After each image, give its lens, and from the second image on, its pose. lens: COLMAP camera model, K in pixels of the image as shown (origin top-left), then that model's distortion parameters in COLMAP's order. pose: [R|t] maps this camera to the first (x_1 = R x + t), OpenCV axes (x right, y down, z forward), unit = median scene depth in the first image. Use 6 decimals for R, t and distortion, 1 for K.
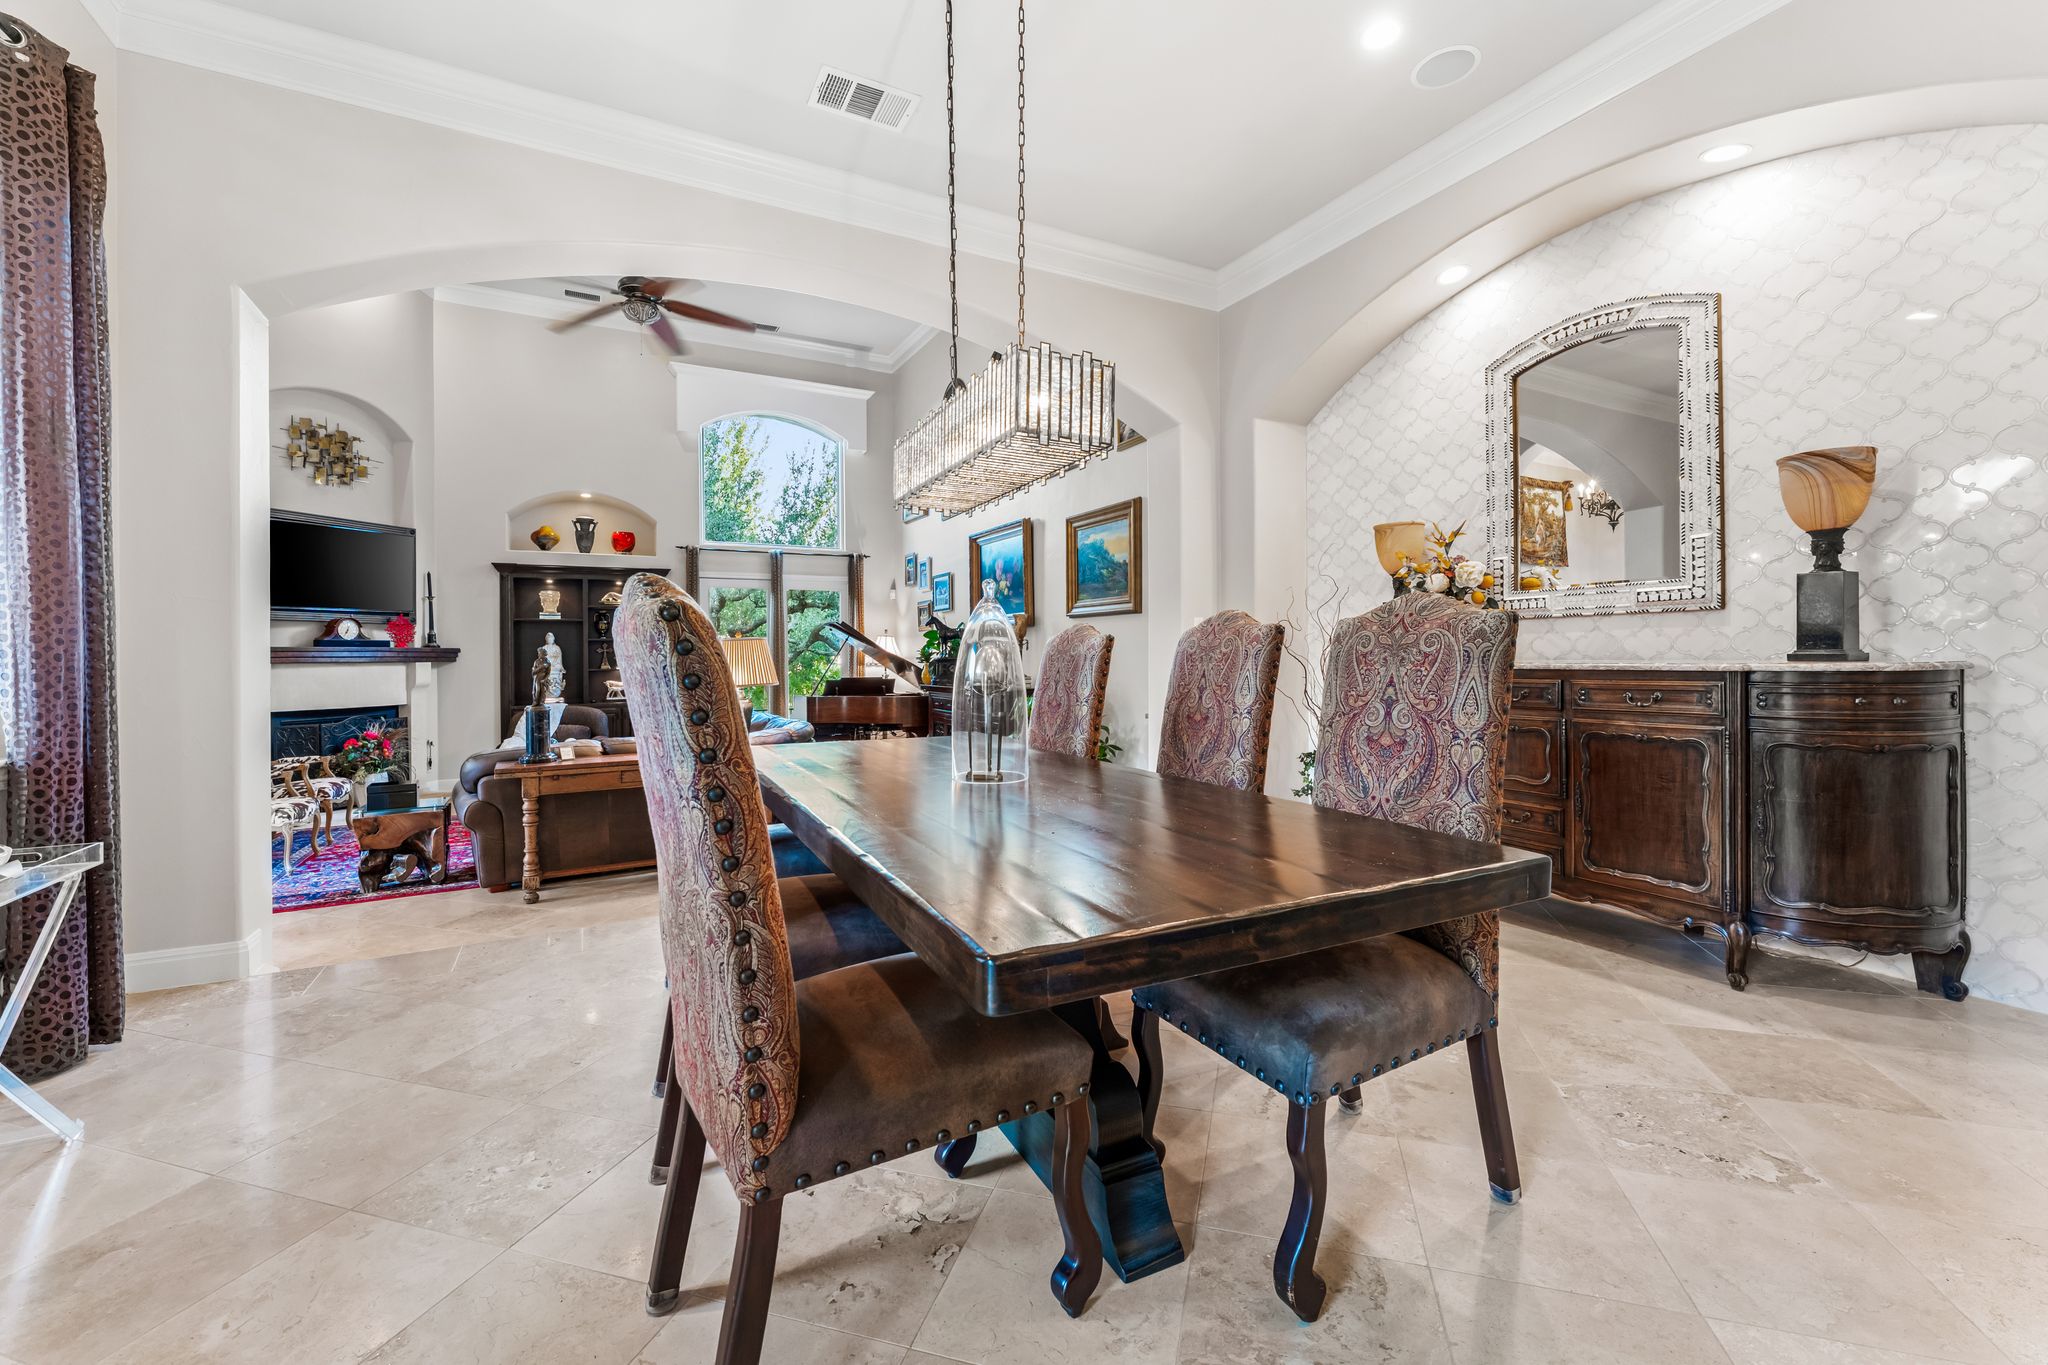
lens RADIAL K [[823.8, 0, 1031.3], [0, 823.8, 650.4], [0, 0, 1]] dist [-0.011052, 0.000896]
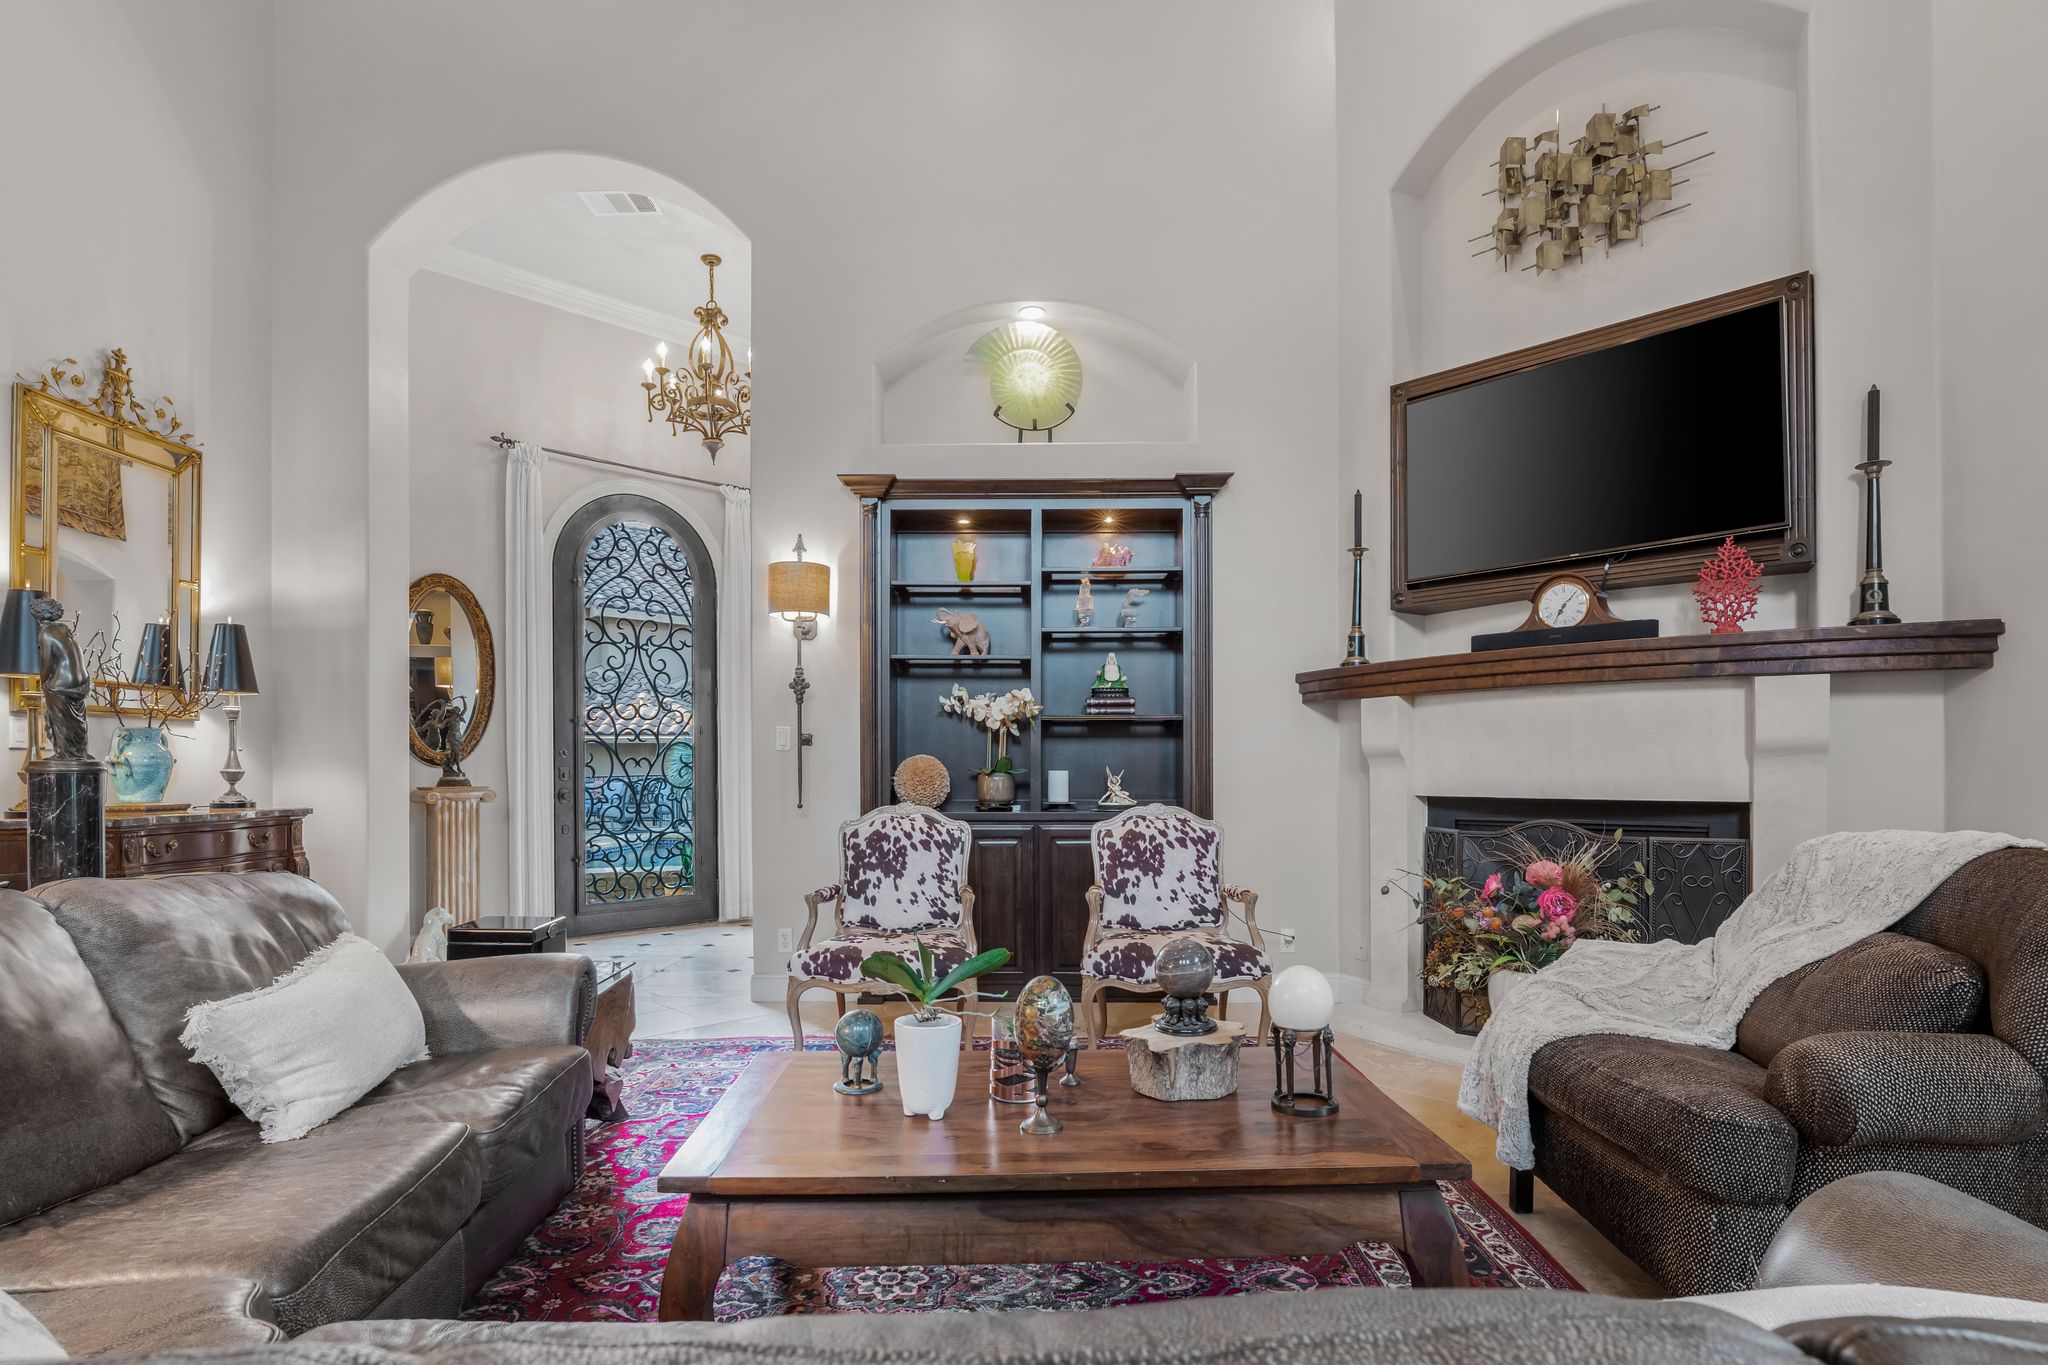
lens RADIAL K [[1039.7, 0, 1005.1], [0, 1039.7, 753.8], [0, 0, 1]] dist [-0.010532, 0.000548]
pose [[-0.503875, 0.005631, -0.863758, -0.233025], [0.017693, 0.999836, -0.003803, 0.041157], [0.863595, -0.017199, -0.503892, 0.928337]]
